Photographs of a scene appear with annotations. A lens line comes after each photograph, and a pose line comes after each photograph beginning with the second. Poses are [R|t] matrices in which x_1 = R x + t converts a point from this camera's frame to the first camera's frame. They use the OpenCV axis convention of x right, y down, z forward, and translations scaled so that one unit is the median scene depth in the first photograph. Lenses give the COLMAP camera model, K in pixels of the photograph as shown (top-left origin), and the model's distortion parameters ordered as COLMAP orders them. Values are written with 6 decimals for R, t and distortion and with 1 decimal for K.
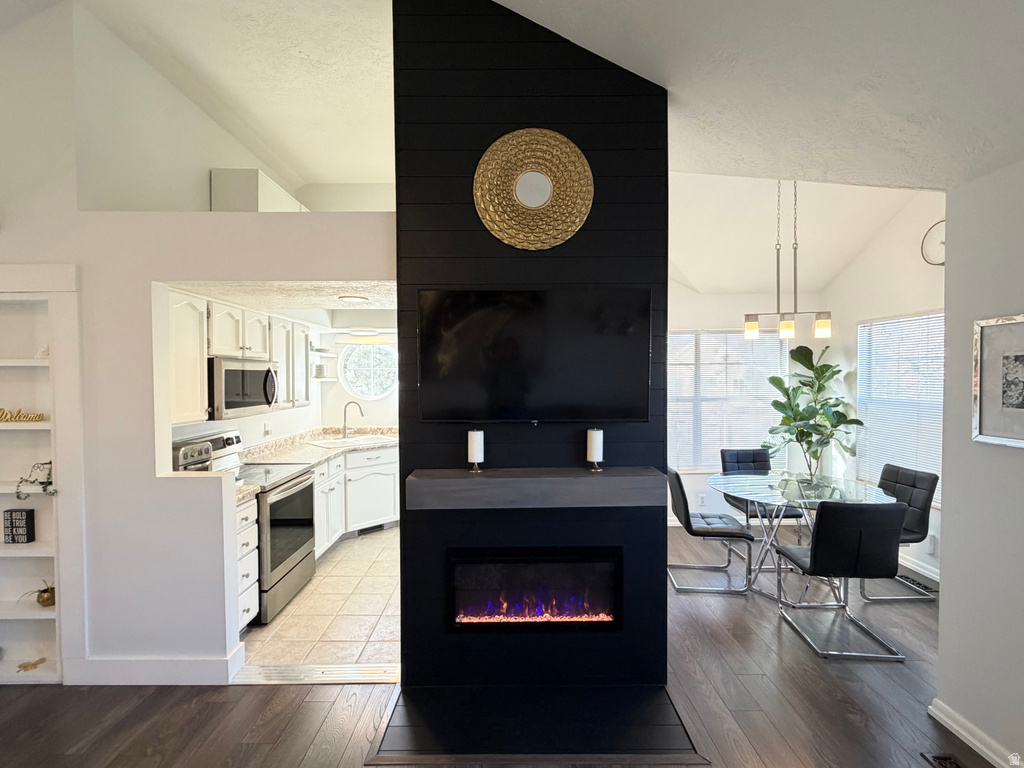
lens RADIAL K [[487.9, 0, 519.7], [0, 487.9, 389.6], [0, 0, 1]] dist [0.010433, -0.000340]
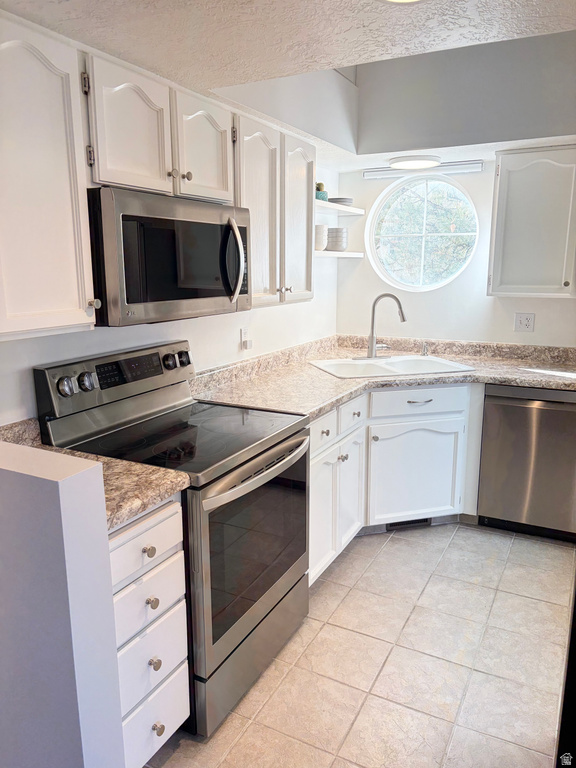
lens RADIAL K [[593.5, 0, 286.2], [0, 593.5, 385.4], [0, 0, 1]] dist [0.023125, -0.009077]
pose [[0.880485, 0.096925, -0.464060, -0.154958], [-0.014499, 0.983925, 0.177995, 0.010772], [0.473852, -0.149994, 0.867736, 0.446639]]
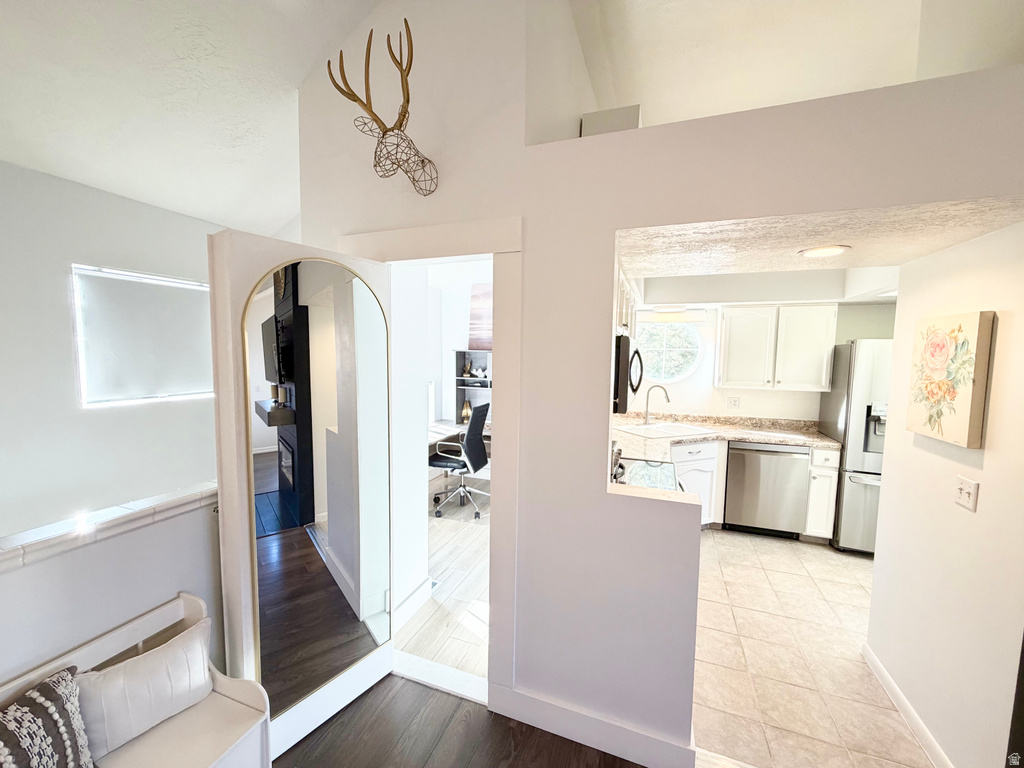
lens RADIAL K [[410.4, 0, 505.2], [0, 410.4, 384.3], [0, 0, 1]] dist [0.000267, -0.000290]
pose [[0.927516, 0.043170, -0.371283, -0.422053], [-0.026474, 0.998401, 0.049951, -0.011623], [0.372845, -0.036501, 0.927175, 0.234018]]
